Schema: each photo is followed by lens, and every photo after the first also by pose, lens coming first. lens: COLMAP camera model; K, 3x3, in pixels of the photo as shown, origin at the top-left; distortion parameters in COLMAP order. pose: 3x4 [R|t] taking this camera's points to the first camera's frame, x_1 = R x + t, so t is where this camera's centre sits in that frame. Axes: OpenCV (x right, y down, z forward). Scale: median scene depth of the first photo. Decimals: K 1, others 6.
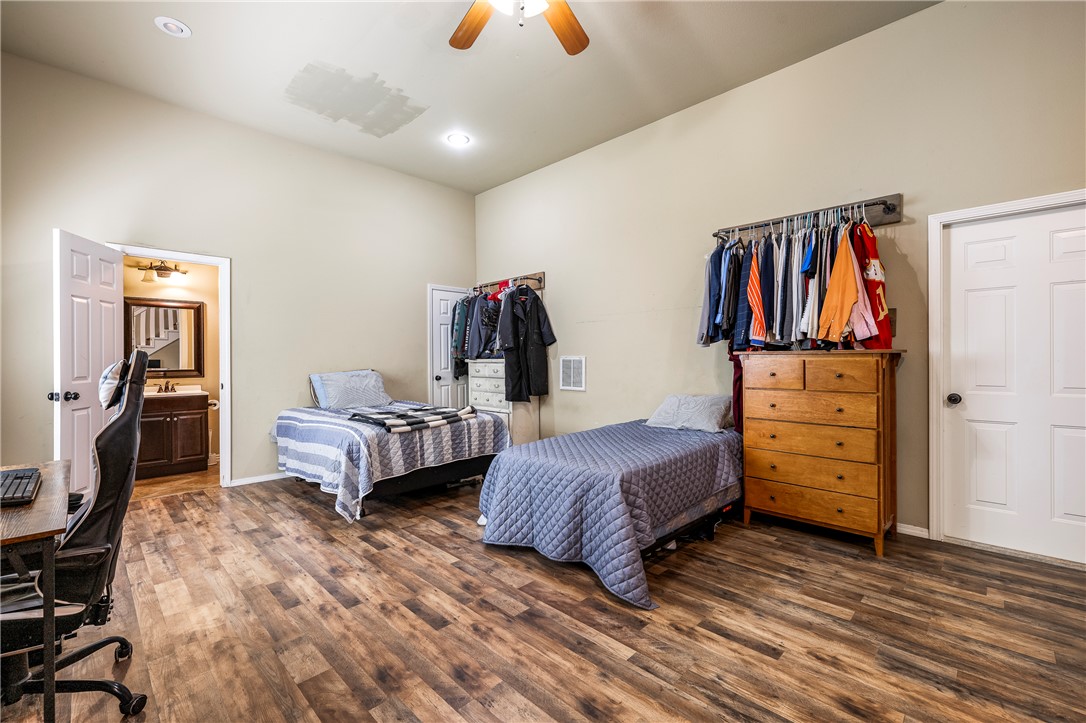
lens RADIAL K [[467.6, 0, 545.7], [0, 467.6, 362.0], [0, 0, 1]] dist [-0.001312, 0.001356]
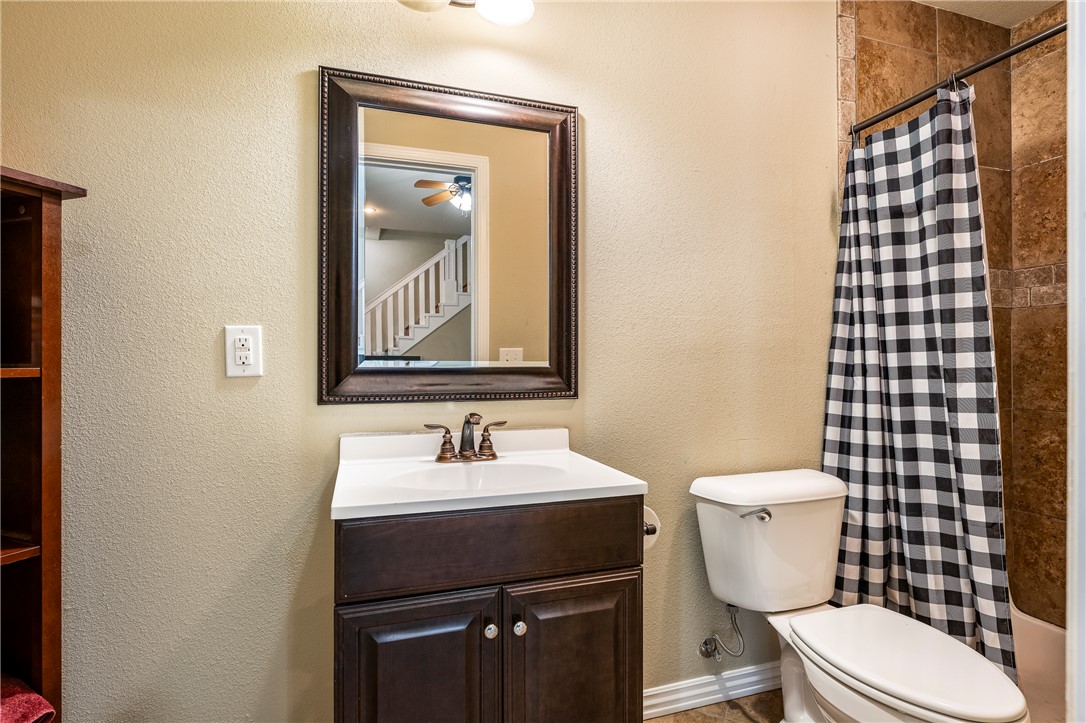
lens RADIAL K [[554.0, 0, 543.5], [0, 554.0, 360.2], [0, 0, 1]] dist [-0.003695, -0.000123]
pose [[0.894962, 0.004561, -0.446118, -0.650017], [-0.008428, 0.999942, -0.006684, 0.015430], [0.446062, 0.009741, 0.894949, 0.763563]]
